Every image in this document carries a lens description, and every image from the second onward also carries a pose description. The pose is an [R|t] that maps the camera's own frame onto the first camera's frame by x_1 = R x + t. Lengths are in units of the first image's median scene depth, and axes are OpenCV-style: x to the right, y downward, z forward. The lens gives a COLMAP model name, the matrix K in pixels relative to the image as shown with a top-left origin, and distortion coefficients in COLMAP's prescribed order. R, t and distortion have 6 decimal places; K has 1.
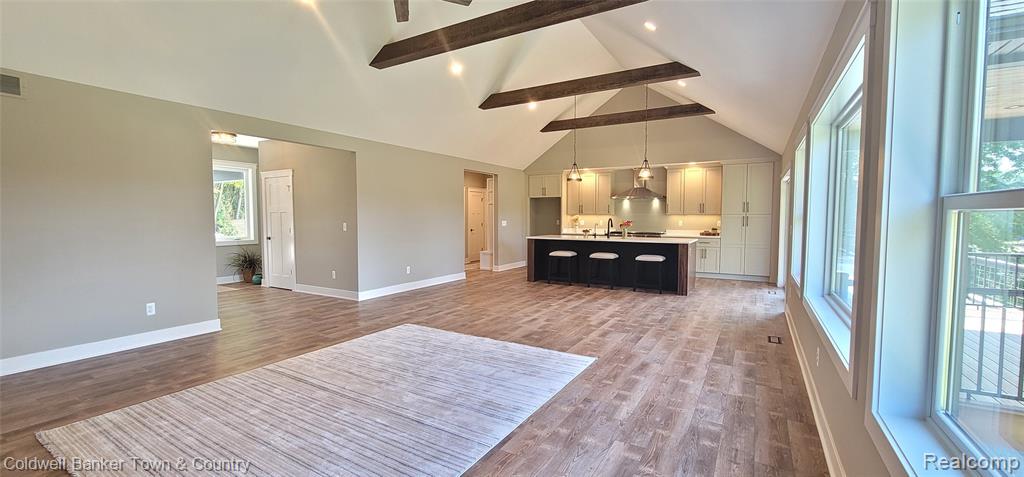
lens RADIAL K [[418.8, 0, 508.2], [0, 418.8, 240.8], [0, 0, 1]] dist [-0.007281, 0.000173]
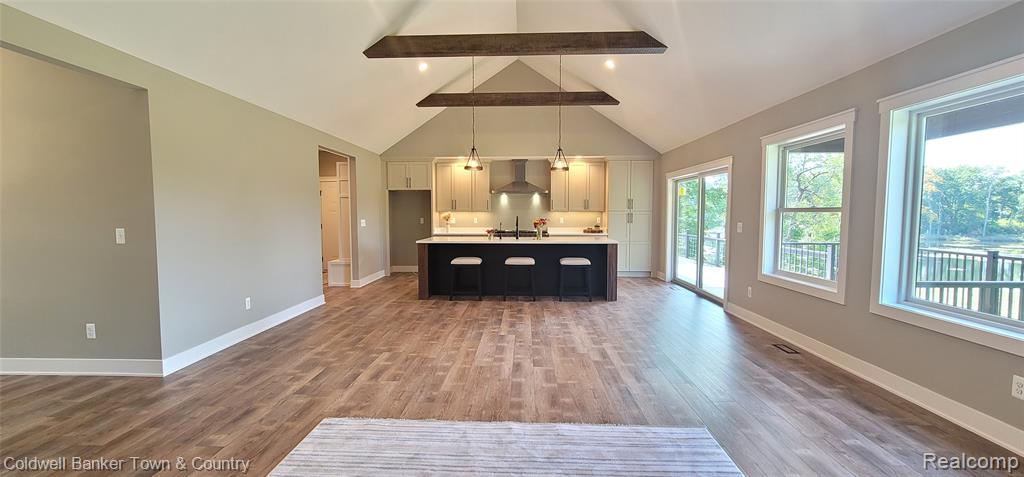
lens RADIAL K [[418.8, 0, 508.2], [0, 418.8, 240.8], [0, 0, 1]] dist [-0.007281, 0.000173]
pose [[0.877389, -0.033630, 0.478599, -0.223038], [0.029536, 0.999434, 0.016081, -0.021943], [-0.478869, 0.000027, 0.877886, 0.335069]]
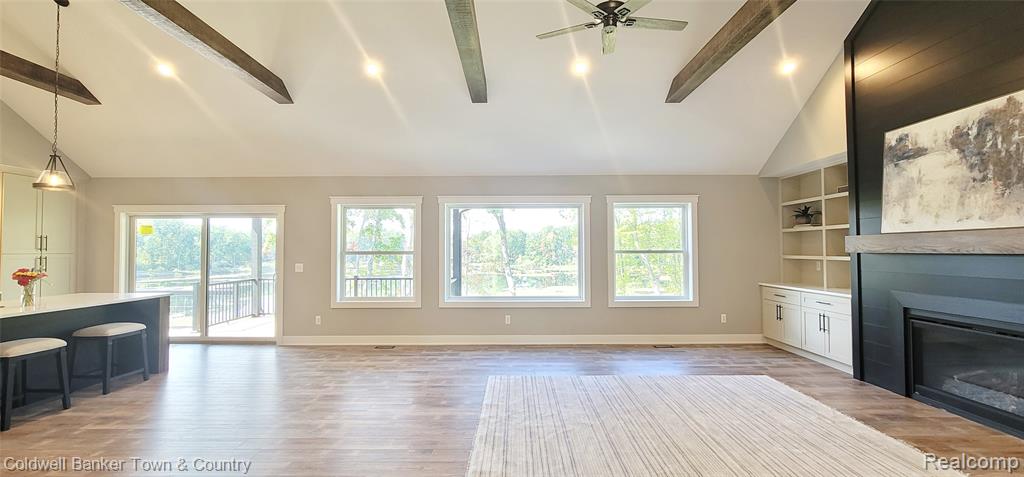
lens RADIAL K [[432.4, 0, 512.0], [0, 432.4, 238.5], [0, 0, 1]] dist [-0.007352, 0.000248]
pose [[-0.517221, 0.024626, 0.855498, -0.528078], [0.053029, 0.998587, 0.003315, -0.065372], [-0.854208, 0.047081, -0.517796, 0.928355]]
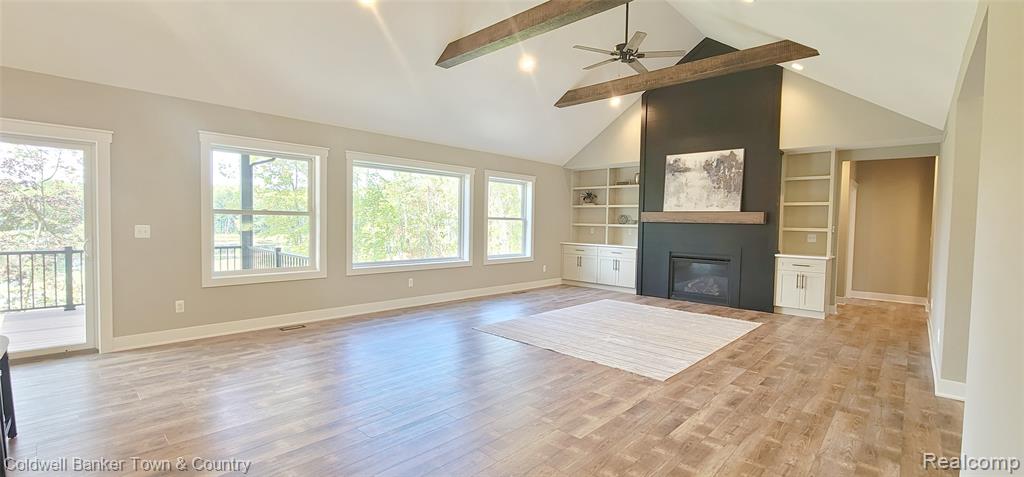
lens RADIAL K [[432.4, 0, 512.0], [0, 432.4, 238.5], [0, 0, 1]] dist [-0.007352, 0.000248]
pose [[-0.977344, -0.028380, 0.209747, -0.111577], [-0.008445, 0.995409, 0.095335, -0.076891], [-0.211490, 0.091403, -0.973097, 1.349800]]
